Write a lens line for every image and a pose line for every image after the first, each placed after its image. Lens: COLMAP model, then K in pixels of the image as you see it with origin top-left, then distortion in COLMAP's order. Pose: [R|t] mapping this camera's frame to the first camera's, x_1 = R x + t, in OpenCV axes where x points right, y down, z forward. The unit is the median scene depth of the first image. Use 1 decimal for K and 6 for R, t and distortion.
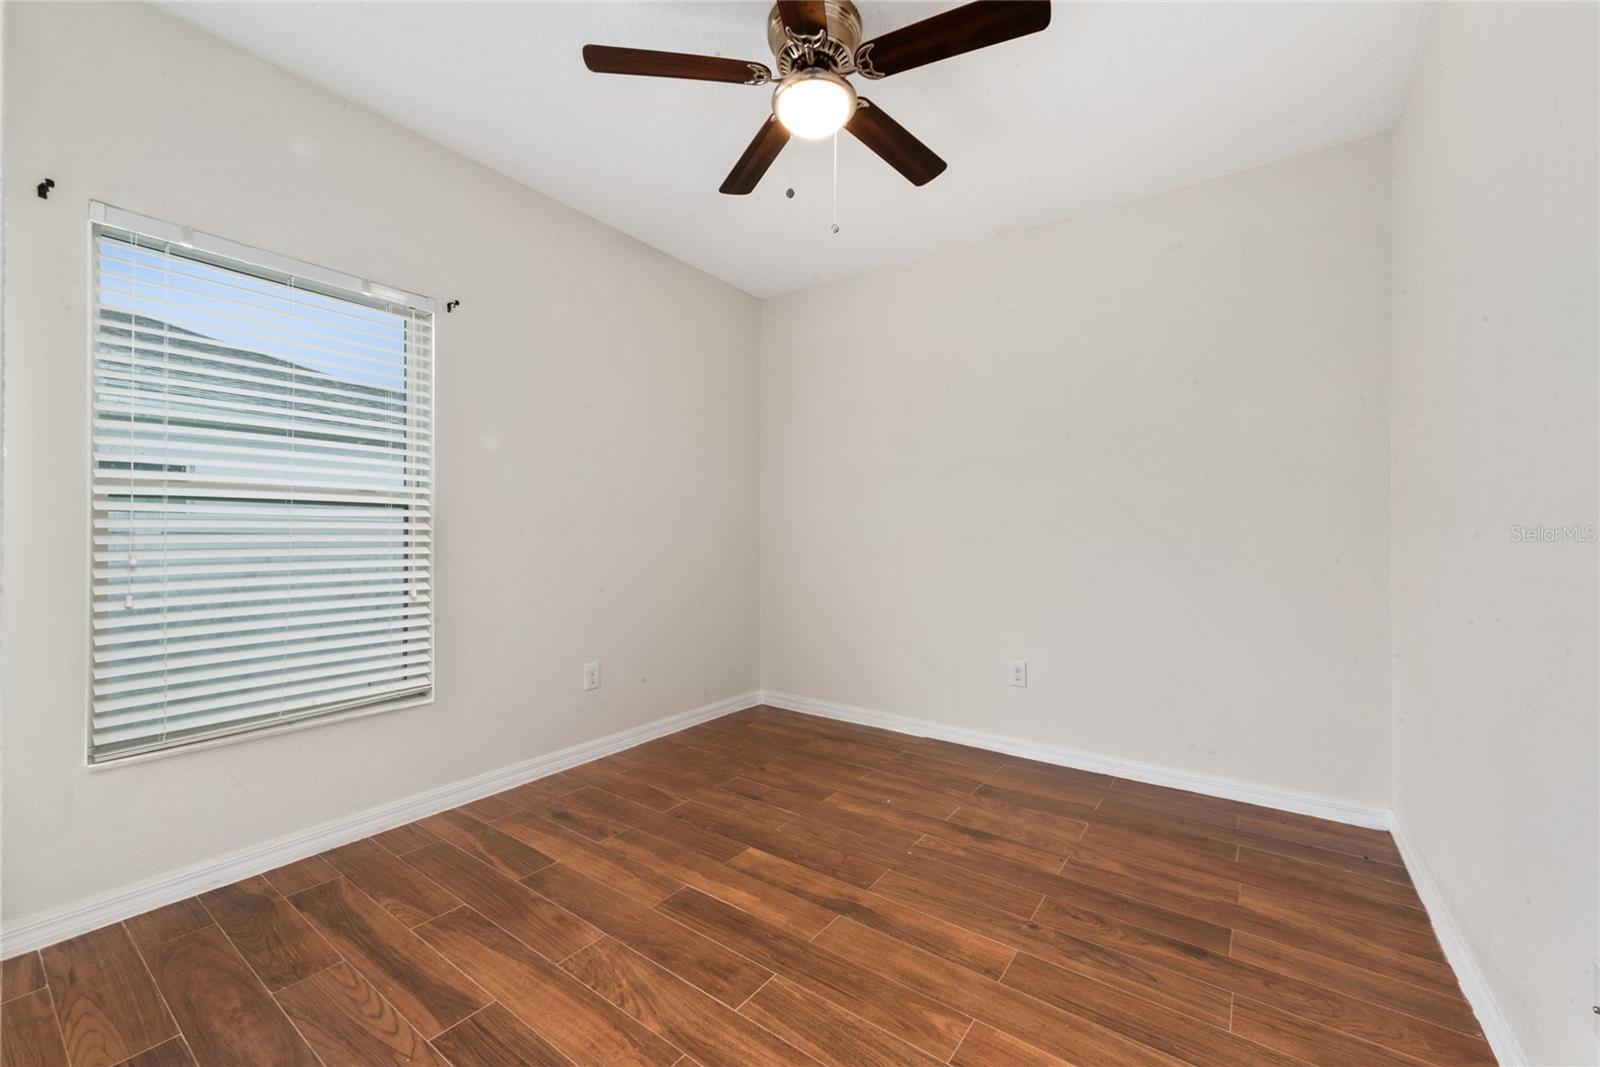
lens RADIAL K [[630.7, 0, 796.9], [0, 630.7, 535.0], [0, 0, 1]] dist [0.011723, -0.001549]
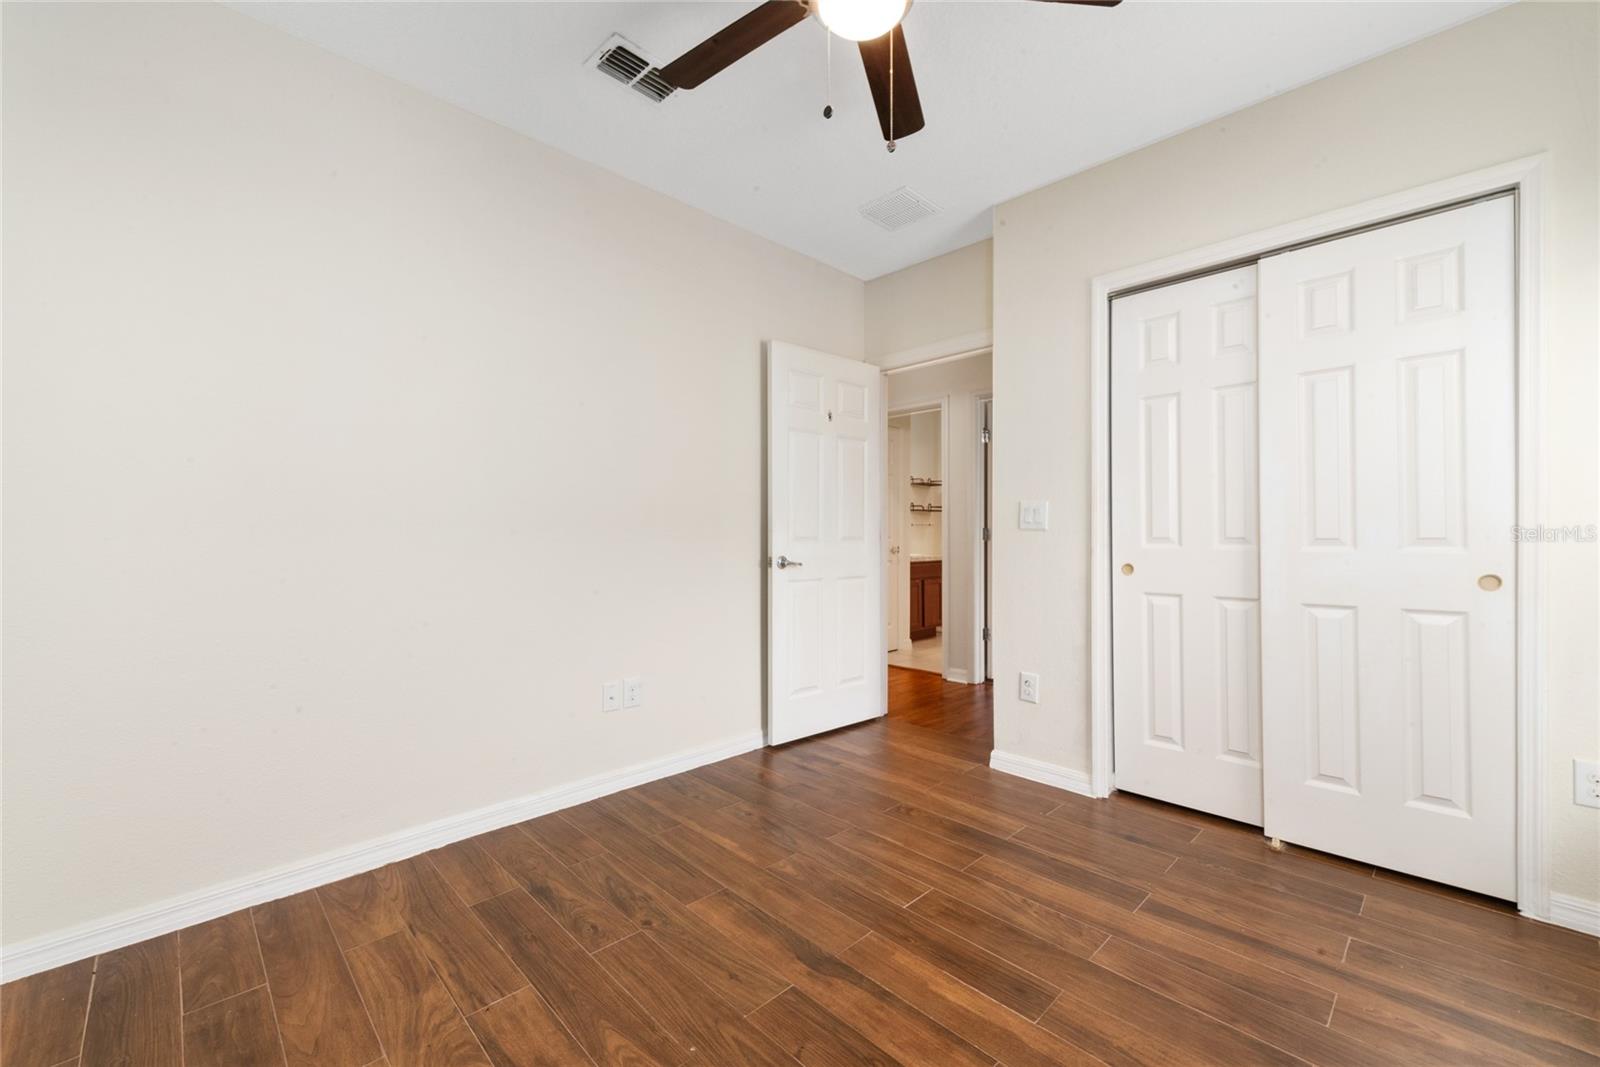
lens RADIAL K [[630.7, 0, 801.8], [0, 630.7, 532.1], [0, 0, 1]] dist [0.011723, -0.001549]
pose [[-0.986395, -0.003200, 0.164363, -0.032635], [-0.004305, 0.999970, -0.006372, 0.002169], [-0.164338, -0.006993, -0.986379, 1.956396]]
